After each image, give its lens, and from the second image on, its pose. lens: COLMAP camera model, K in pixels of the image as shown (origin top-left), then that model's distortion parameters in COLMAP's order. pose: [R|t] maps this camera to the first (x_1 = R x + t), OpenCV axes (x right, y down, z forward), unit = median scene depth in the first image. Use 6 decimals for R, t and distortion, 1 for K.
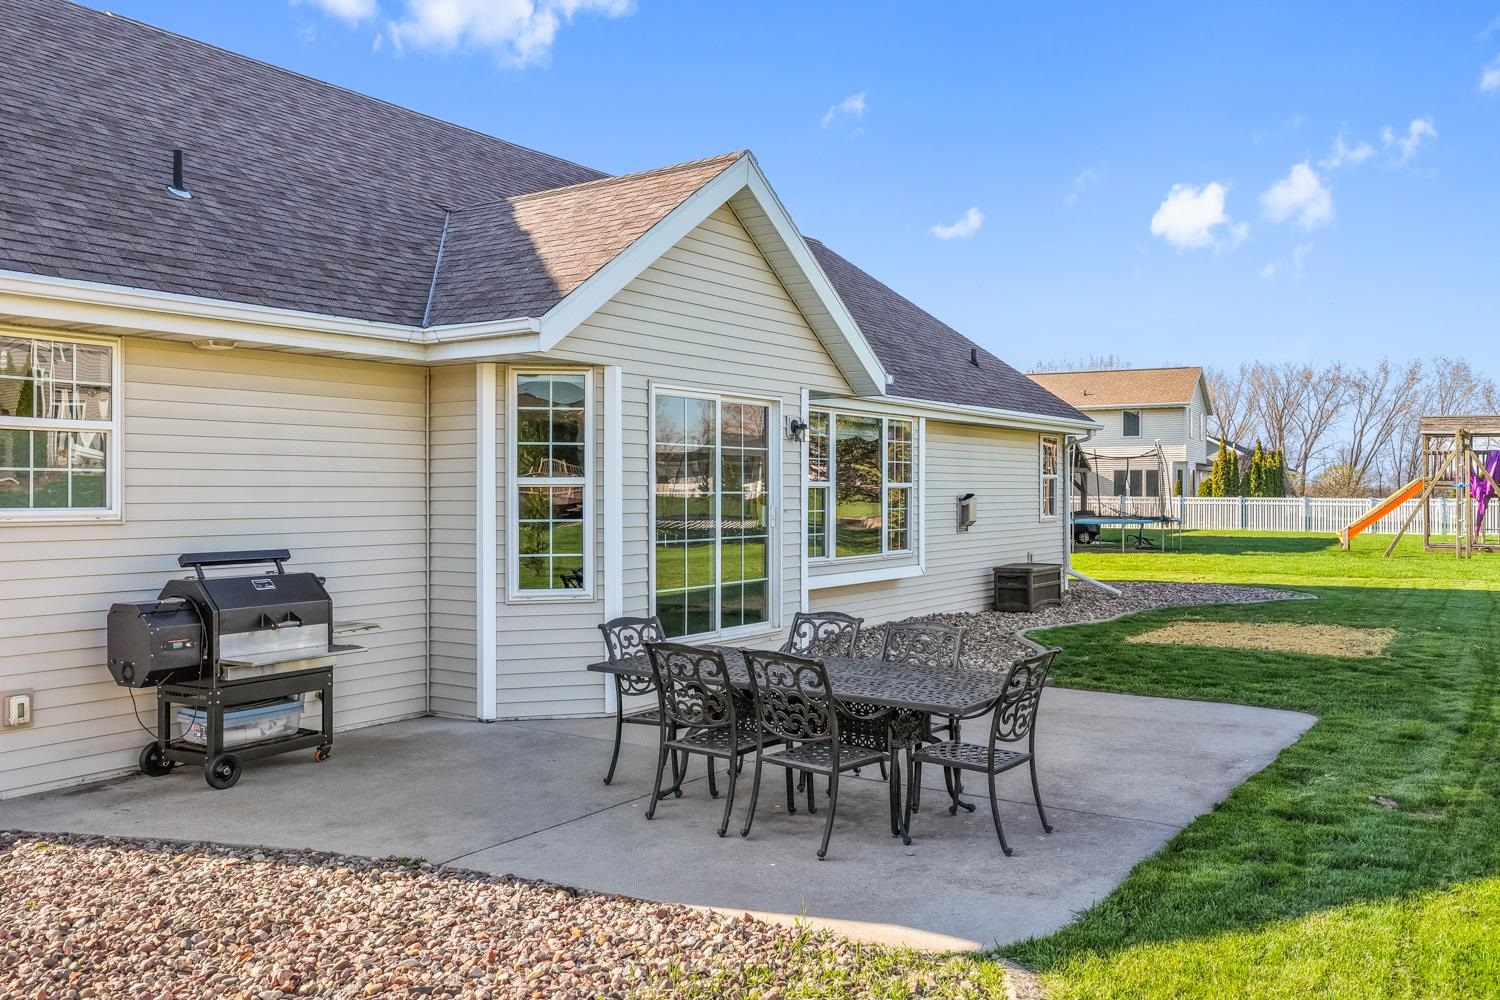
lens RADIAL K [[1246.8, 0, 759.9], [0, 1246.8, 504.8], [0, 0, 1]] dist [-0.009235, 0.015453]
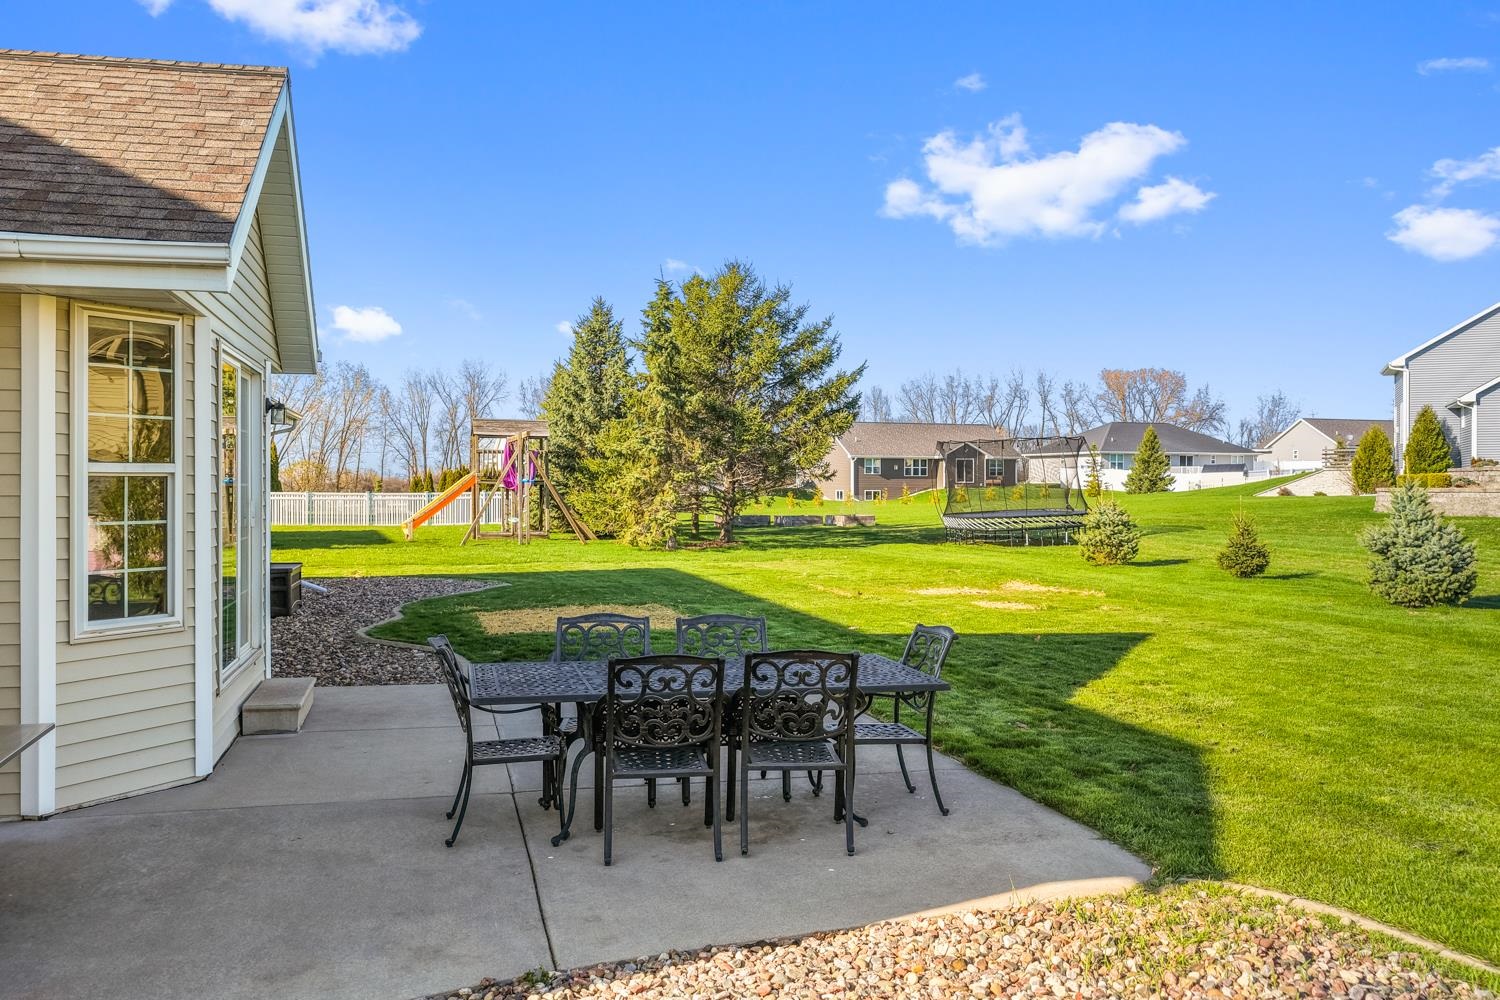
lens RADIAL K [[1246.8, 0, 759.9], [0, 1246.8, 504.8], [0, 0, 1]] dist [-0.009235, 0.015453]
pose [[0.670743, -0.010396, 0.741617, -0.460745], [0.007831, 0.999945, 0.006934, -0.000186], [-0.741648, 0.001157, 0.670788, 0.247099]]
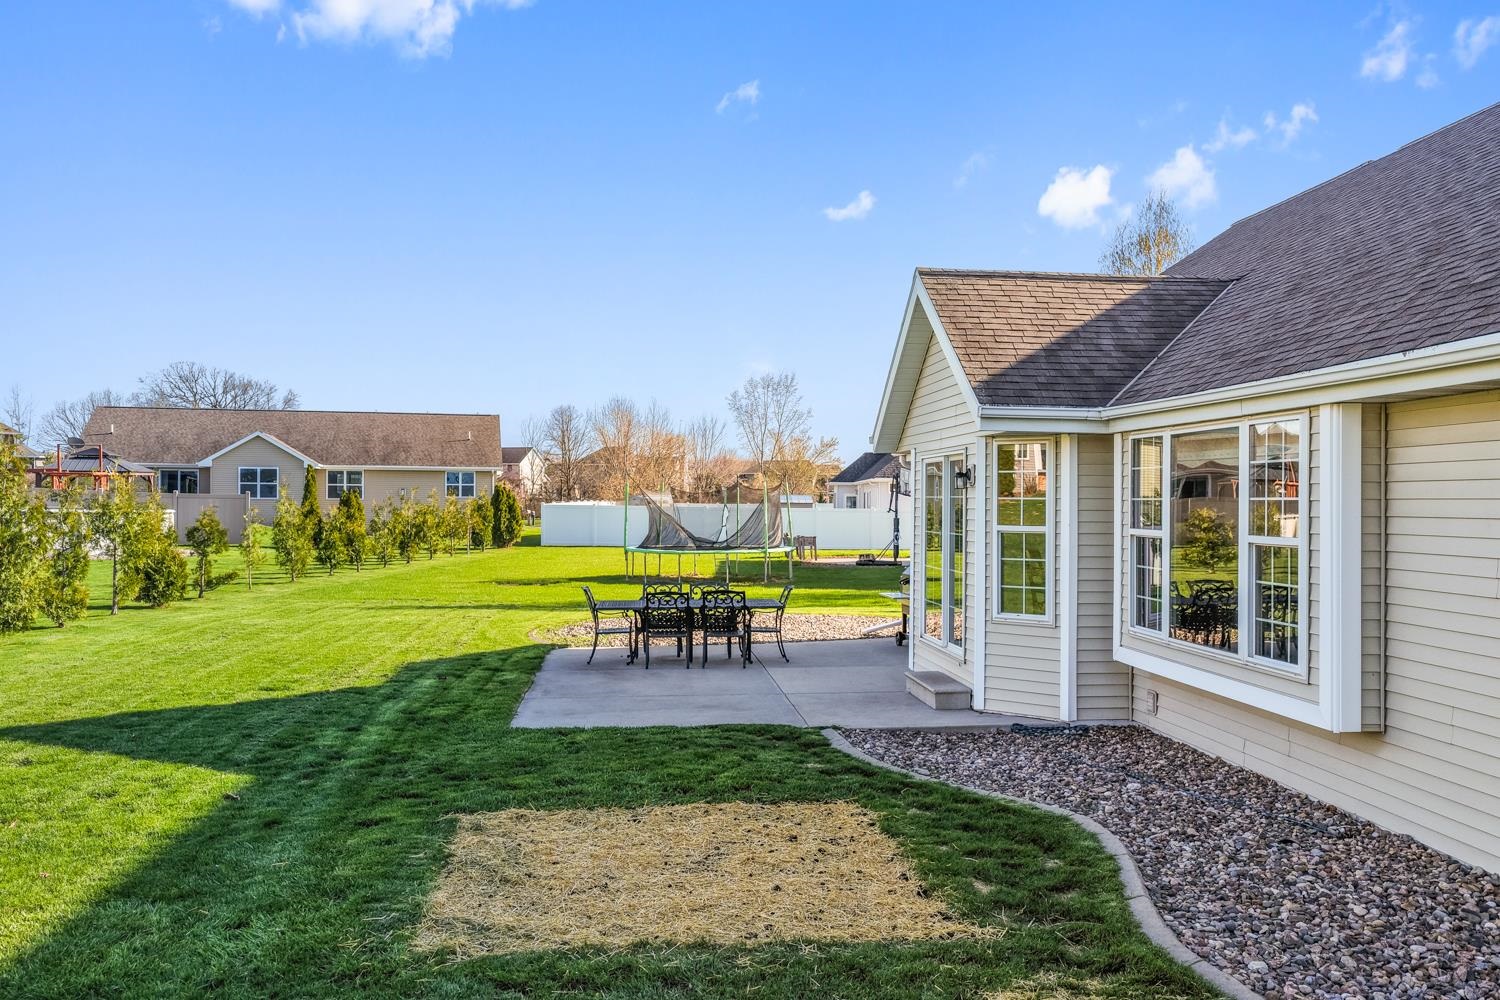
lens RADIAL K [[1246.8, 0, 759.9], [0, 1246.8, 504.8], [0, 0, 1]] dist [-0.009235, 0.015453]
pose [[-0.775965, -0.005822, -0.630749, 0.972790], [-0.008938, 0.999958, 0.001765, -0.046361], [0.630712, 0.007007, -0.775985, 1.986249]]
